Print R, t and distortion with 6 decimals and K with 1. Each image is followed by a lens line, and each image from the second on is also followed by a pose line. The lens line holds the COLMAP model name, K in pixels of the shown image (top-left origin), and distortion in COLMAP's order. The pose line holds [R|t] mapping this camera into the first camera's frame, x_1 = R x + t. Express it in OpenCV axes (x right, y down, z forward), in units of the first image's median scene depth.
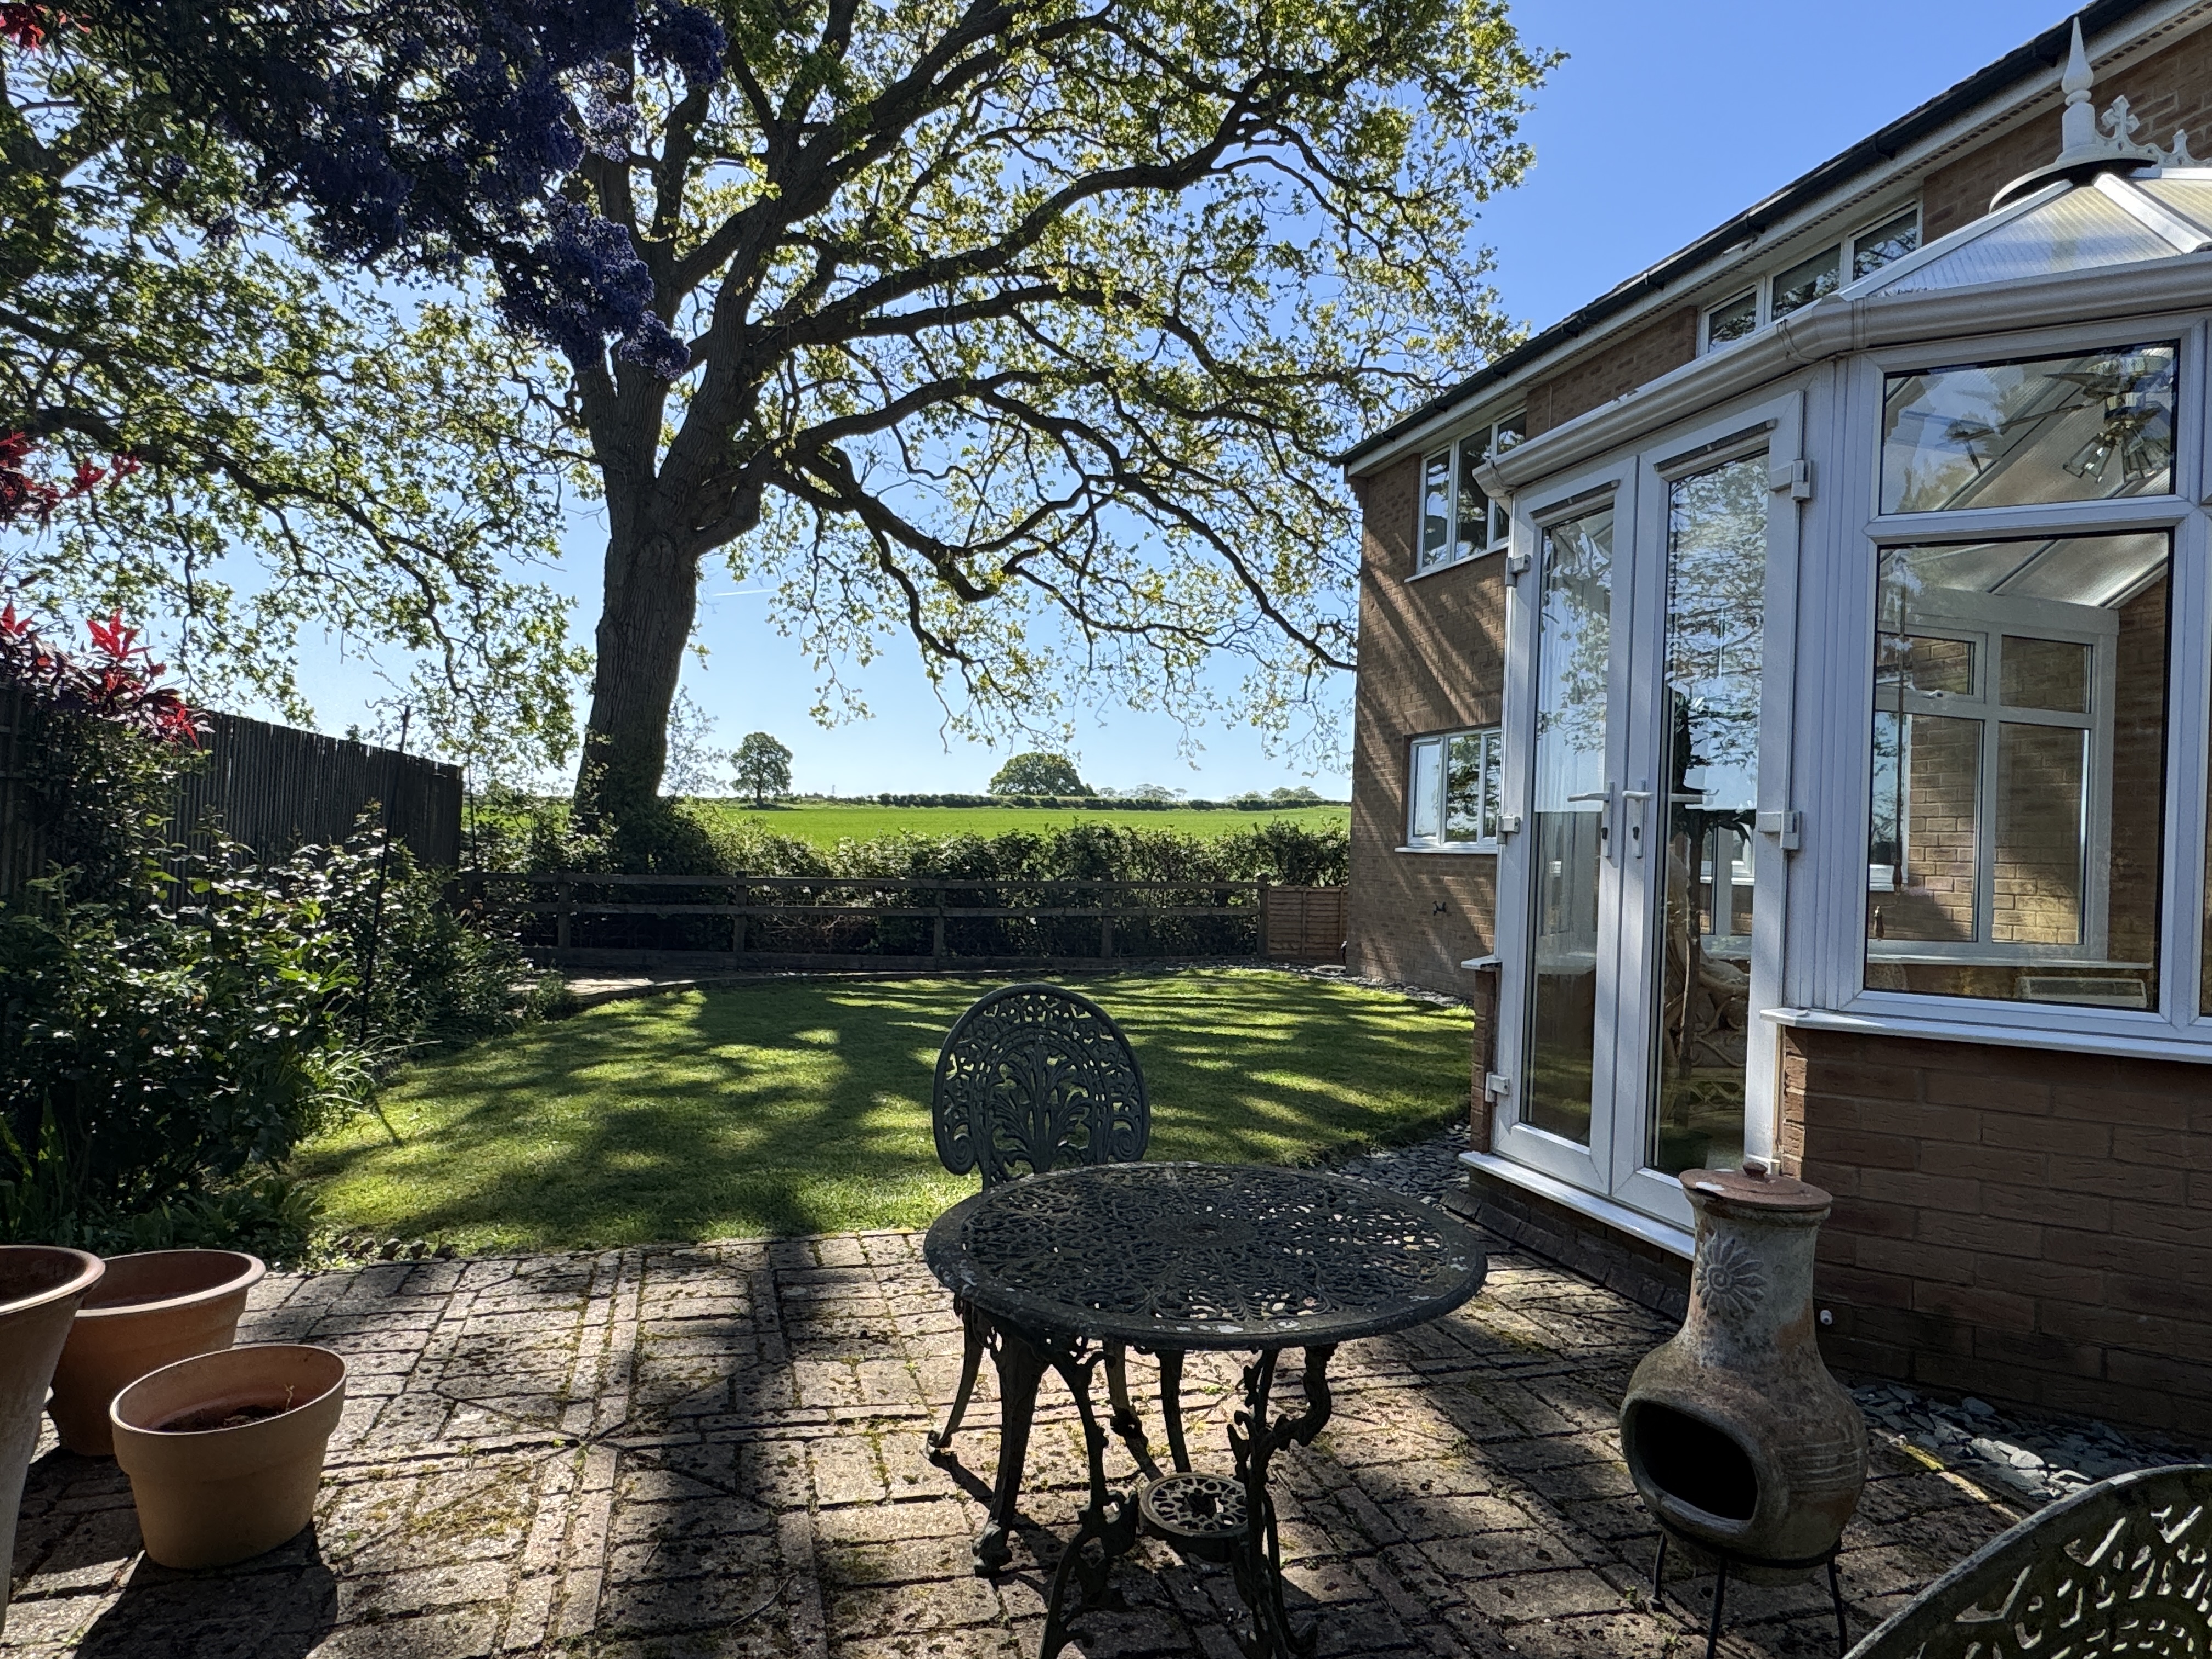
lens RADIAL K [[1348.4, 0, 1098.4], [0, 1348.4, 831.5], [0, 0, 1]] dist [0.001164, 0.001790]
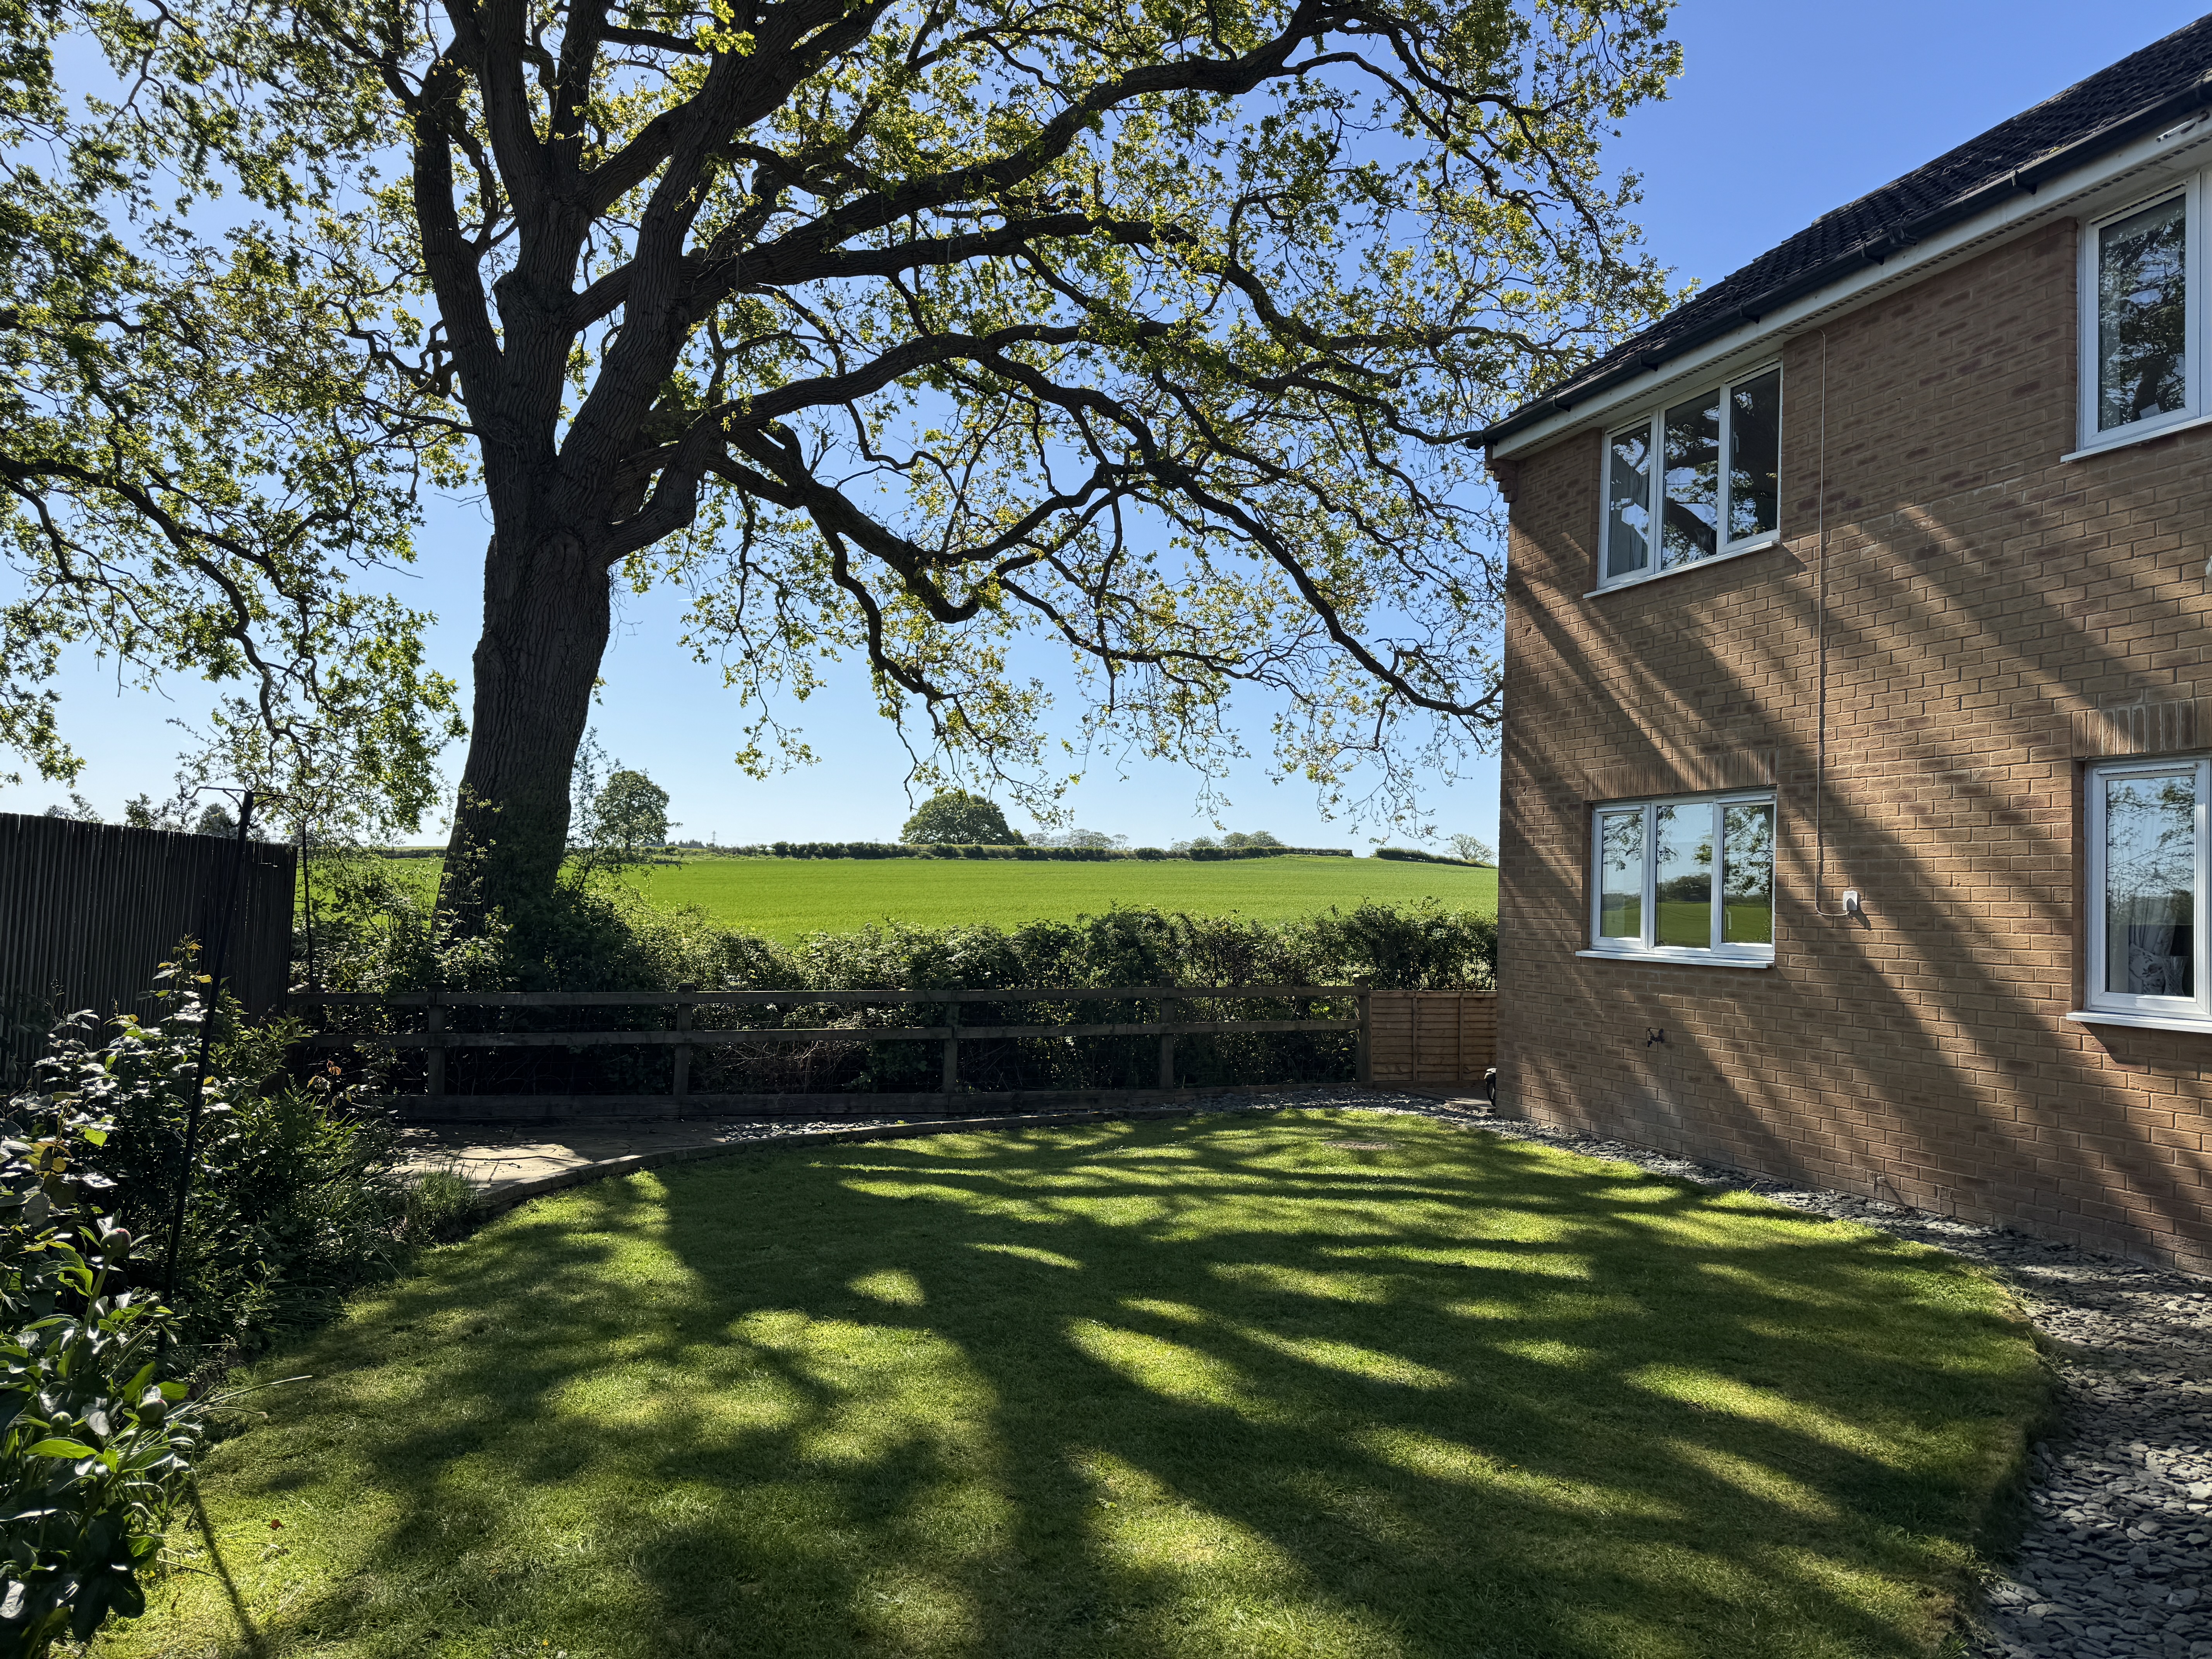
lens RADIAL K [[1547.2, 0, 1105.0], [0, 1547.2, 835.4], [0, 0, 1]] dist [0.071530, -0.082678]
pose [[0.998566, -0.004033, 0.053390, -0.055110], [0.005661, 0.999522, -0.030378, -0.017023], [-0.053242, 0.030637, 0.998112, 0.091290]]
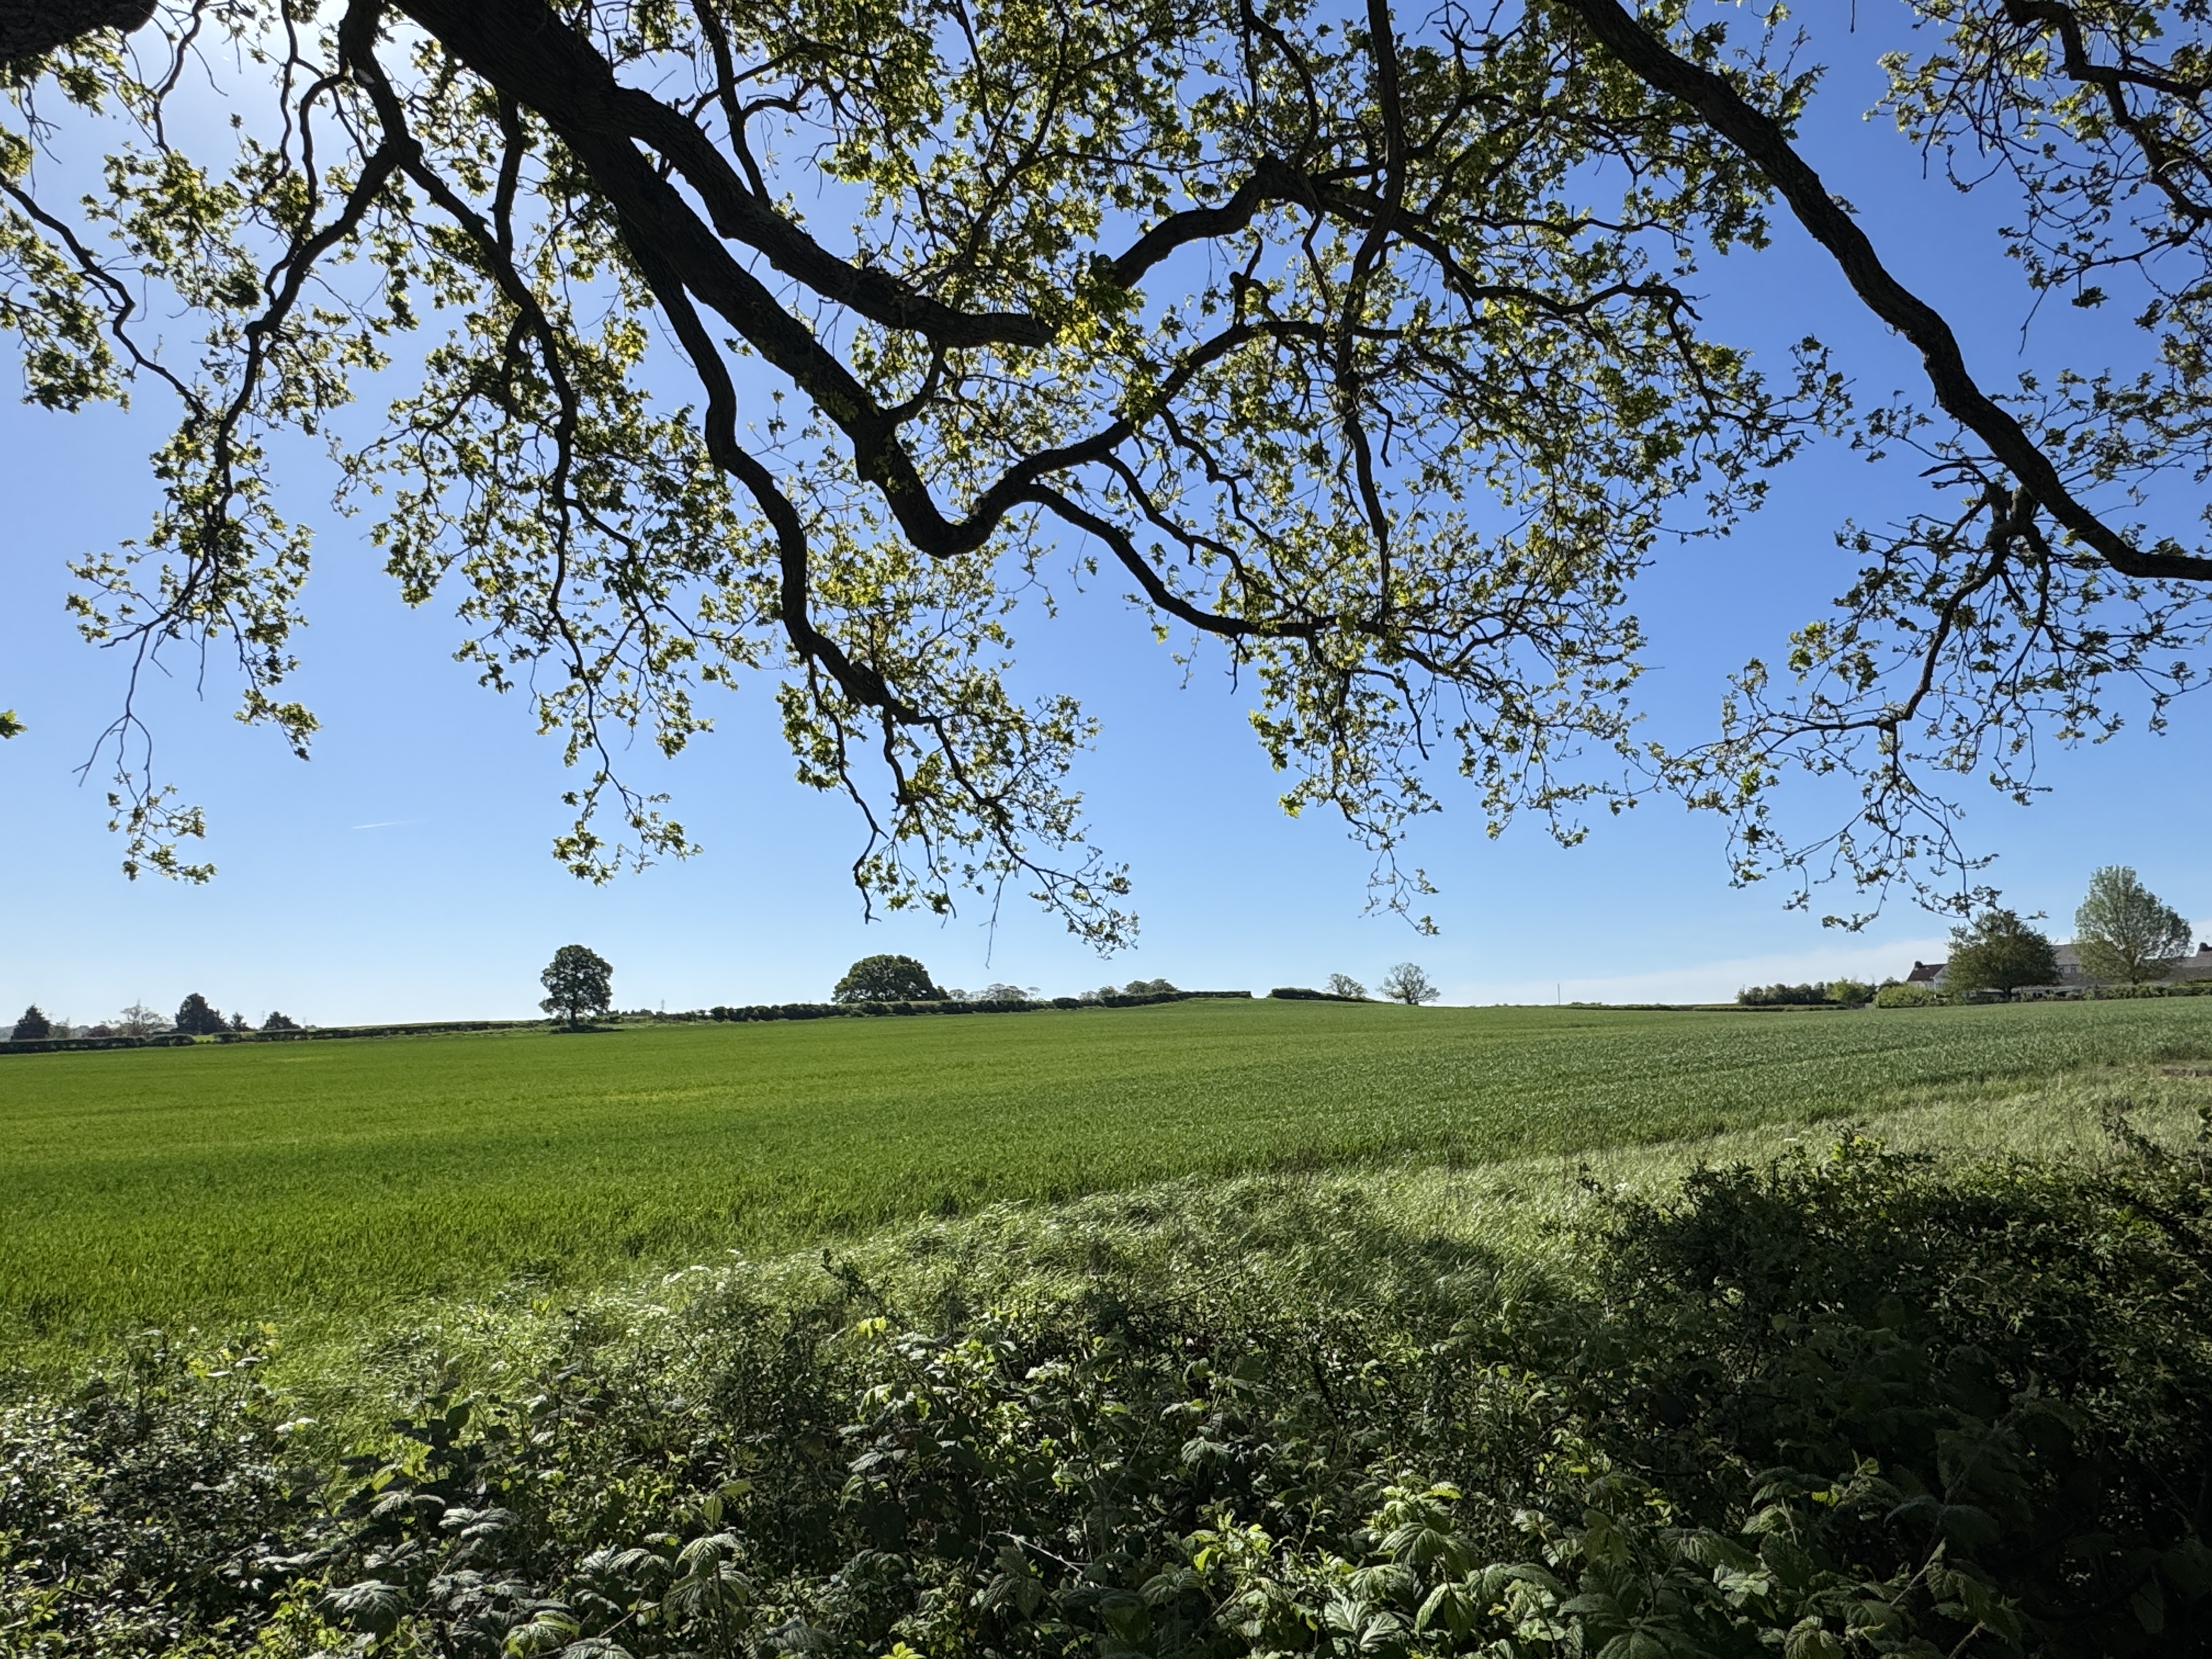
lens RADIAL K [[1348.4, 0, 1098.4], [0, 1348.4, 831.5], [0, 0, 1]] dist [0.001164, 0.001790]
pose [[0.992231, -0.032267, 0.120151, -0.102769], [0.049501, 0.988435, -0.143338, -0.023436], [-0.114136, 0.148172, 0.982353, 0.637545]]
